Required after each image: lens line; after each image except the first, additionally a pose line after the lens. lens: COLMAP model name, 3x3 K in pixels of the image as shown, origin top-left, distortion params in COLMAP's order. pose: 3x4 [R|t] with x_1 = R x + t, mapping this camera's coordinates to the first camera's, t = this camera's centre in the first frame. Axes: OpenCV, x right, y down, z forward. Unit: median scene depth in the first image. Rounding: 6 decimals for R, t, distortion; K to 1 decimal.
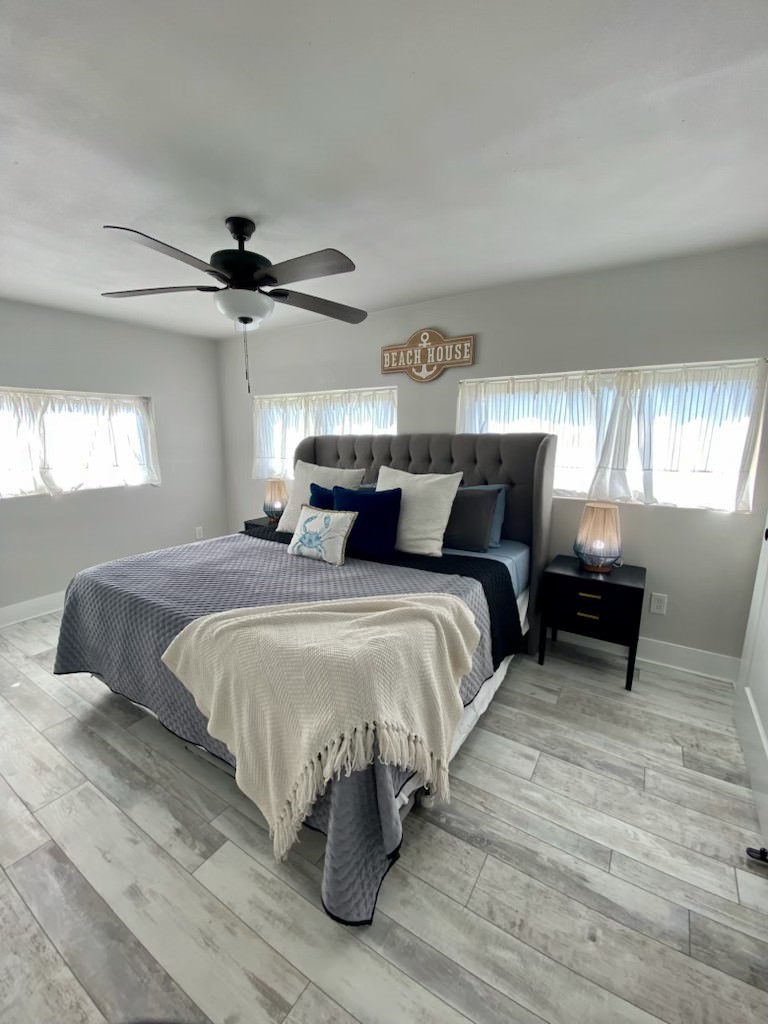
lens RADIAL K [[418.8, 0, 384.9], [0, 418.8, 510.6], [0, 0, 1]] dist [0.020822, -0.019669]
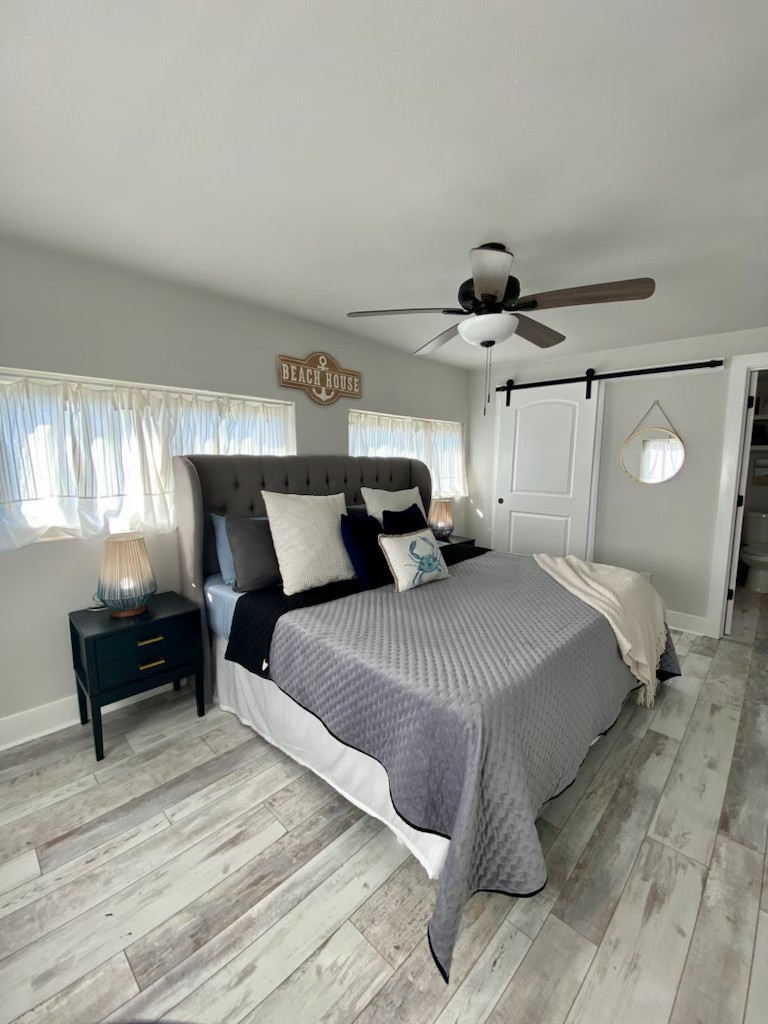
lens RADIAL K [[418.8, 0, 384.9], [0, 418.8, 510.6], [0, 0, 1]] dist [0.020822, -0.019669]
pose [[0.182149, -0.111361, 0.976945, -0.905446], [0.162756, 0.983275, 0.081737, -0.118109], [-0.969707, 0.144115, 0.197227, 0.711720]]
